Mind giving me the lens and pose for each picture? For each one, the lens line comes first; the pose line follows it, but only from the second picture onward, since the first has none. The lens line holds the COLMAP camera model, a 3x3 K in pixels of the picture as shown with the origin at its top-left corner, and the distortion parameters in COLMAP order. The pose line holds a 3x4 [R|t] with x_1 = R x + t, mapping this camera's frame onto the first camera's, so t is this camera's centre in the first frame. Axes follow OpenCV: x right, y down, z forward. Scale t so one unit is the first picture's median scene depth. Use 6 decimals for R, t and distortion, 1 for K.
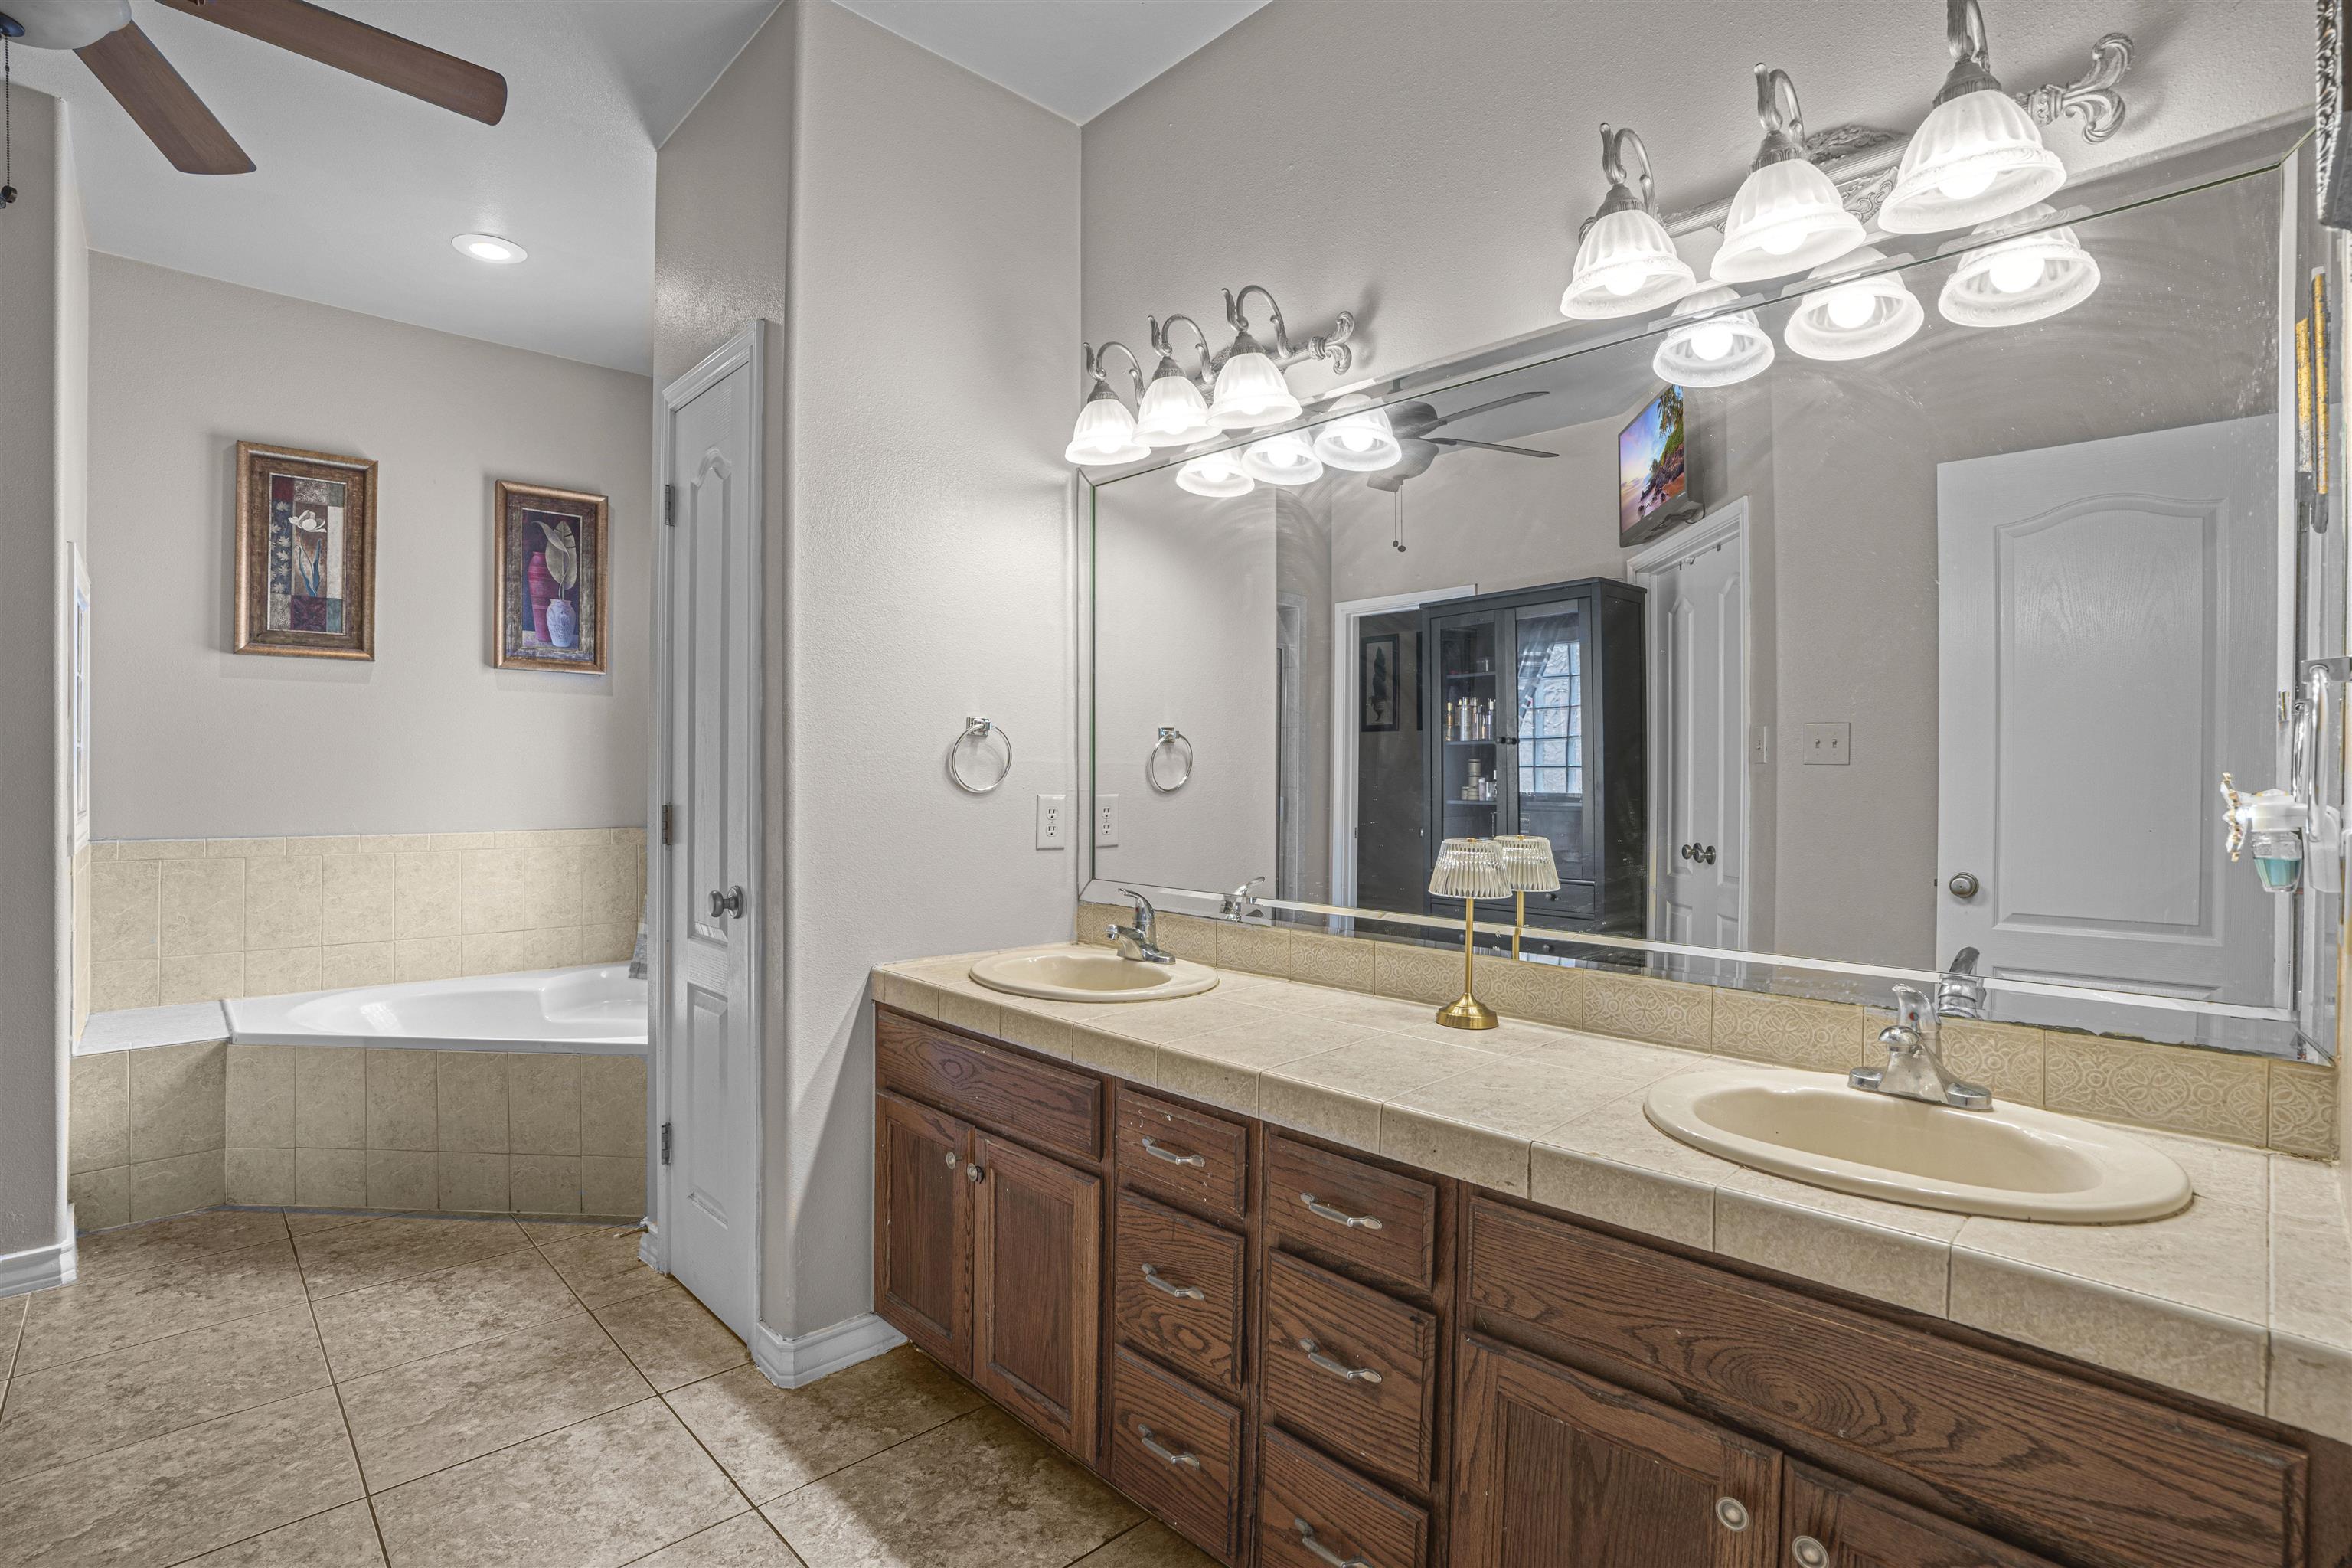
lens RADIAL K [[1075.7, 0, 1190.7], [0, 1075.7, 768.4], [0, 0, 1]] dist [-0.024425, 0.007132]
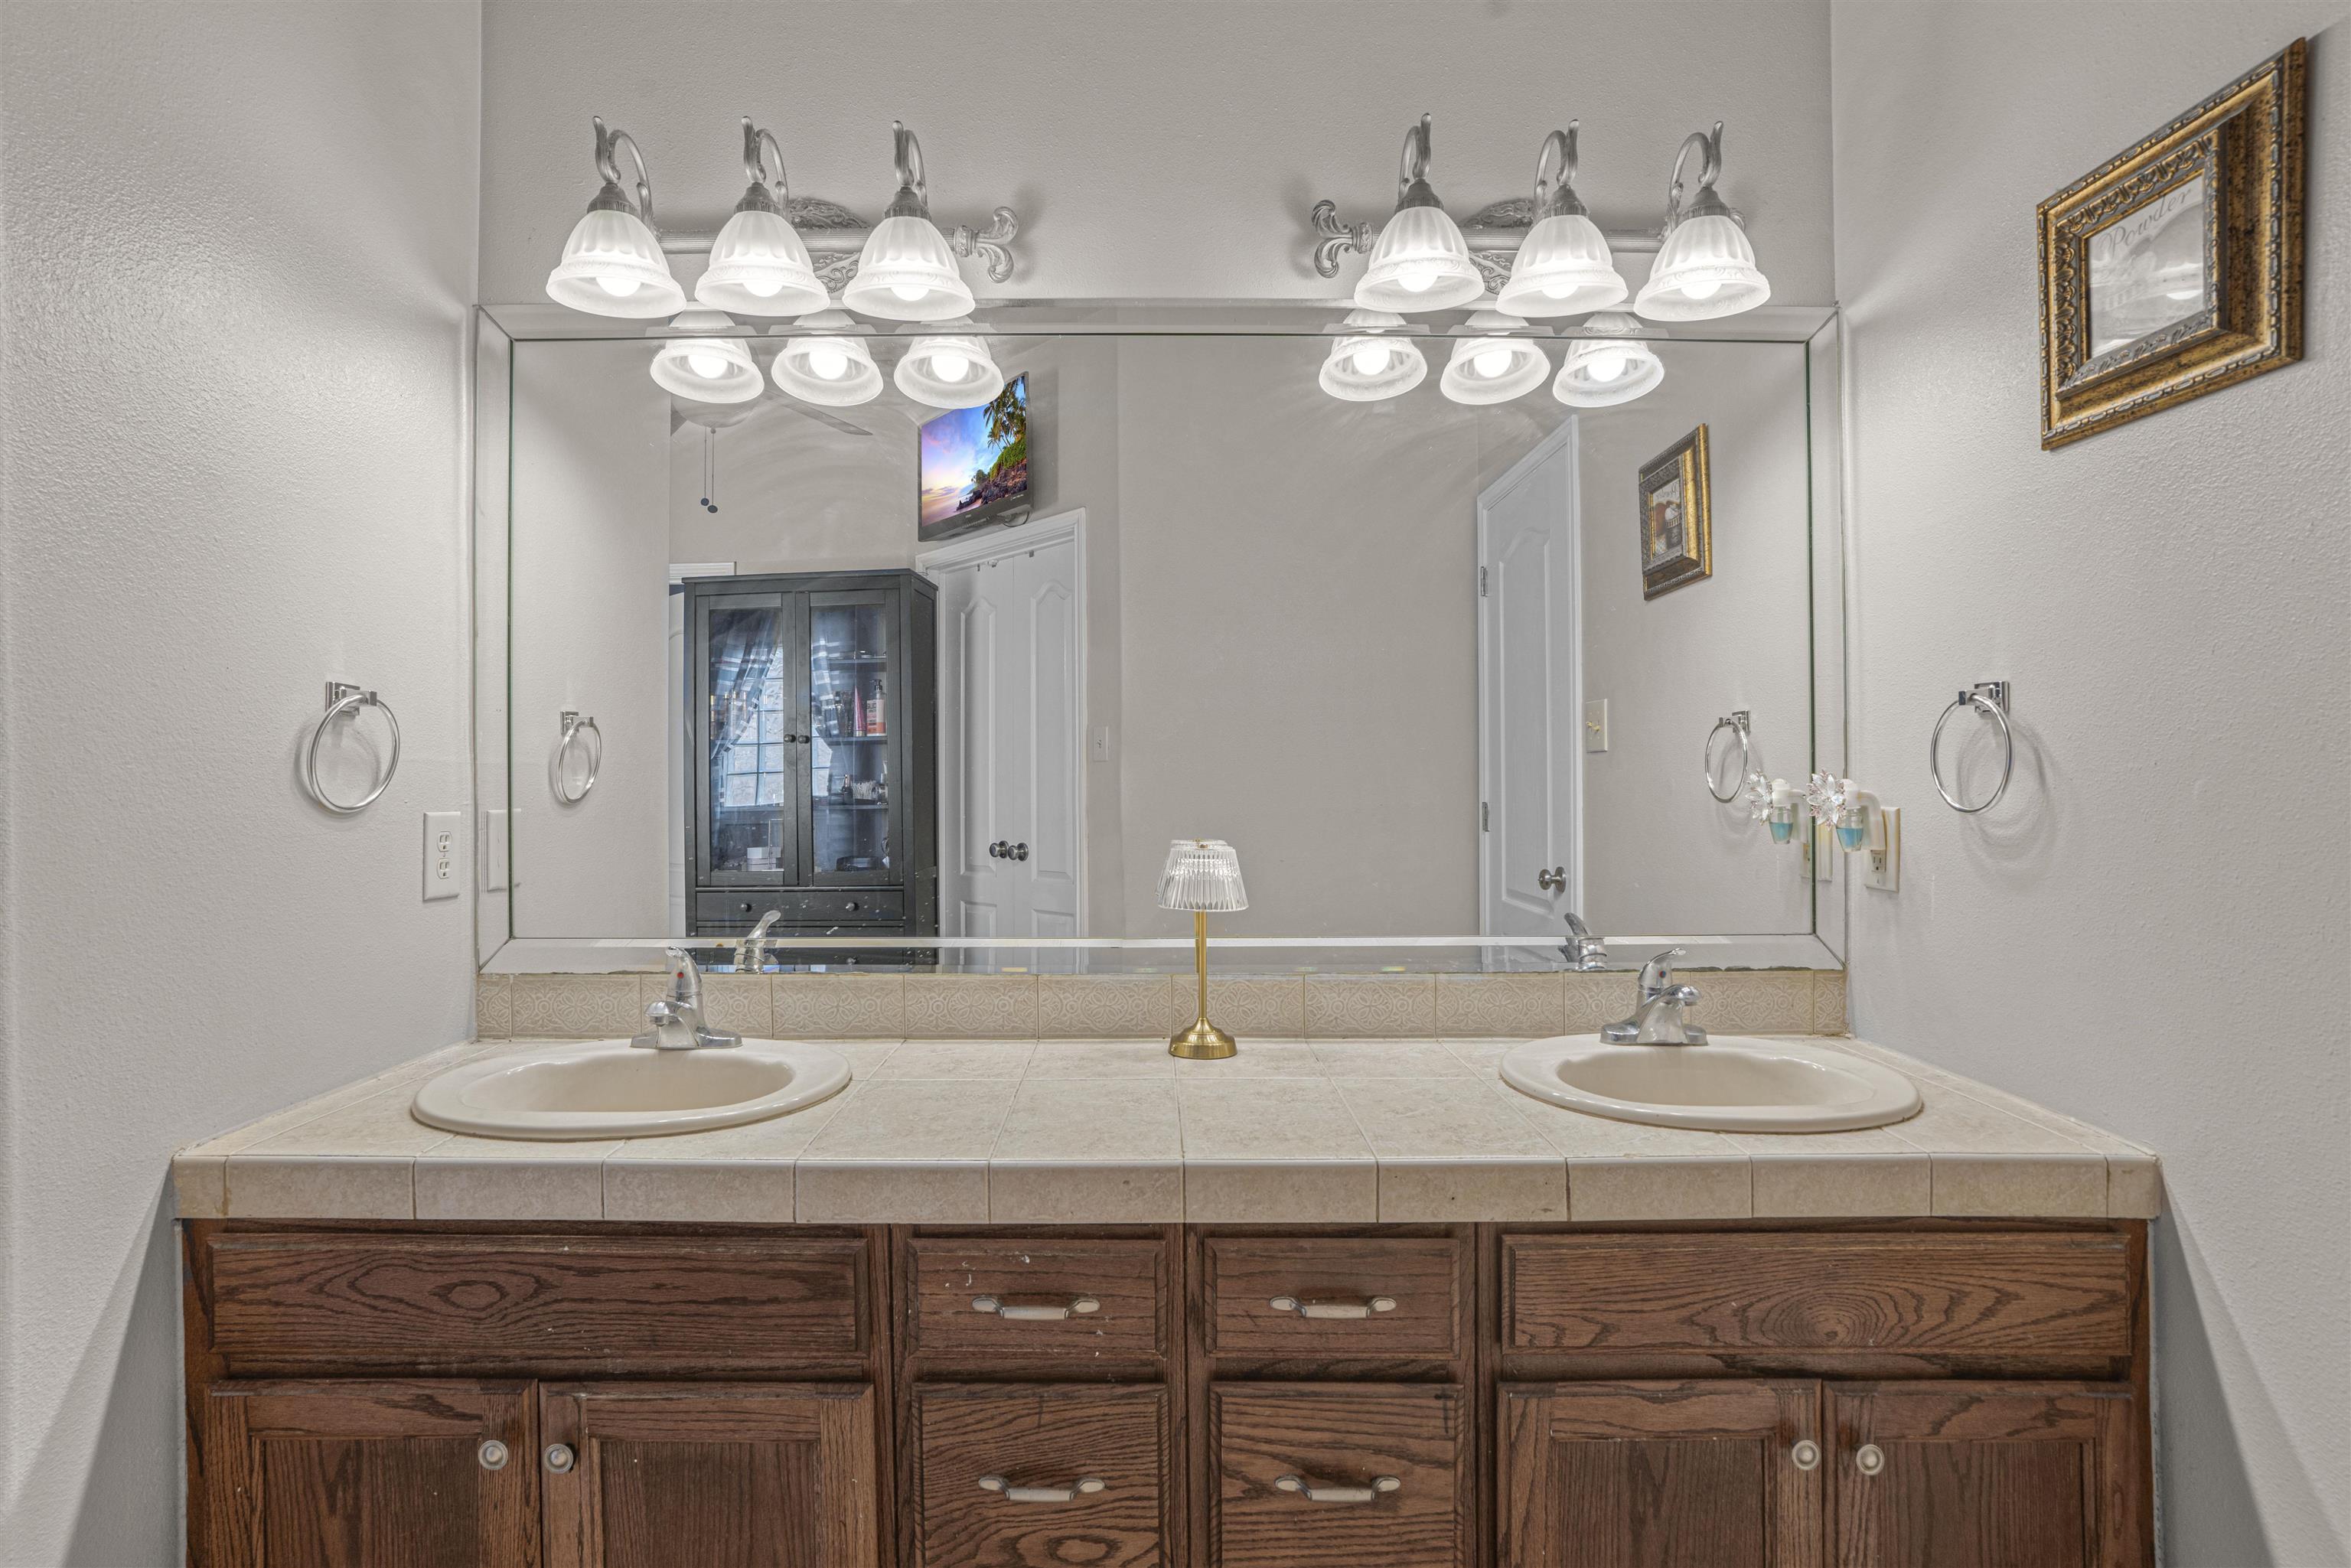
lens RADIAL K [[1075.2, 0, 986.5], [0, 1075.2, 777.8], [0, 0, 1]] dist [-0.024425, 0.007132]
pose [[0.722236, -0.008378, 0.691596, -0.624708], [0.003327, 0.999957, 0.008640, 0.000545], [-0.691638, -0.003939, 0.722233, 0.601229]]
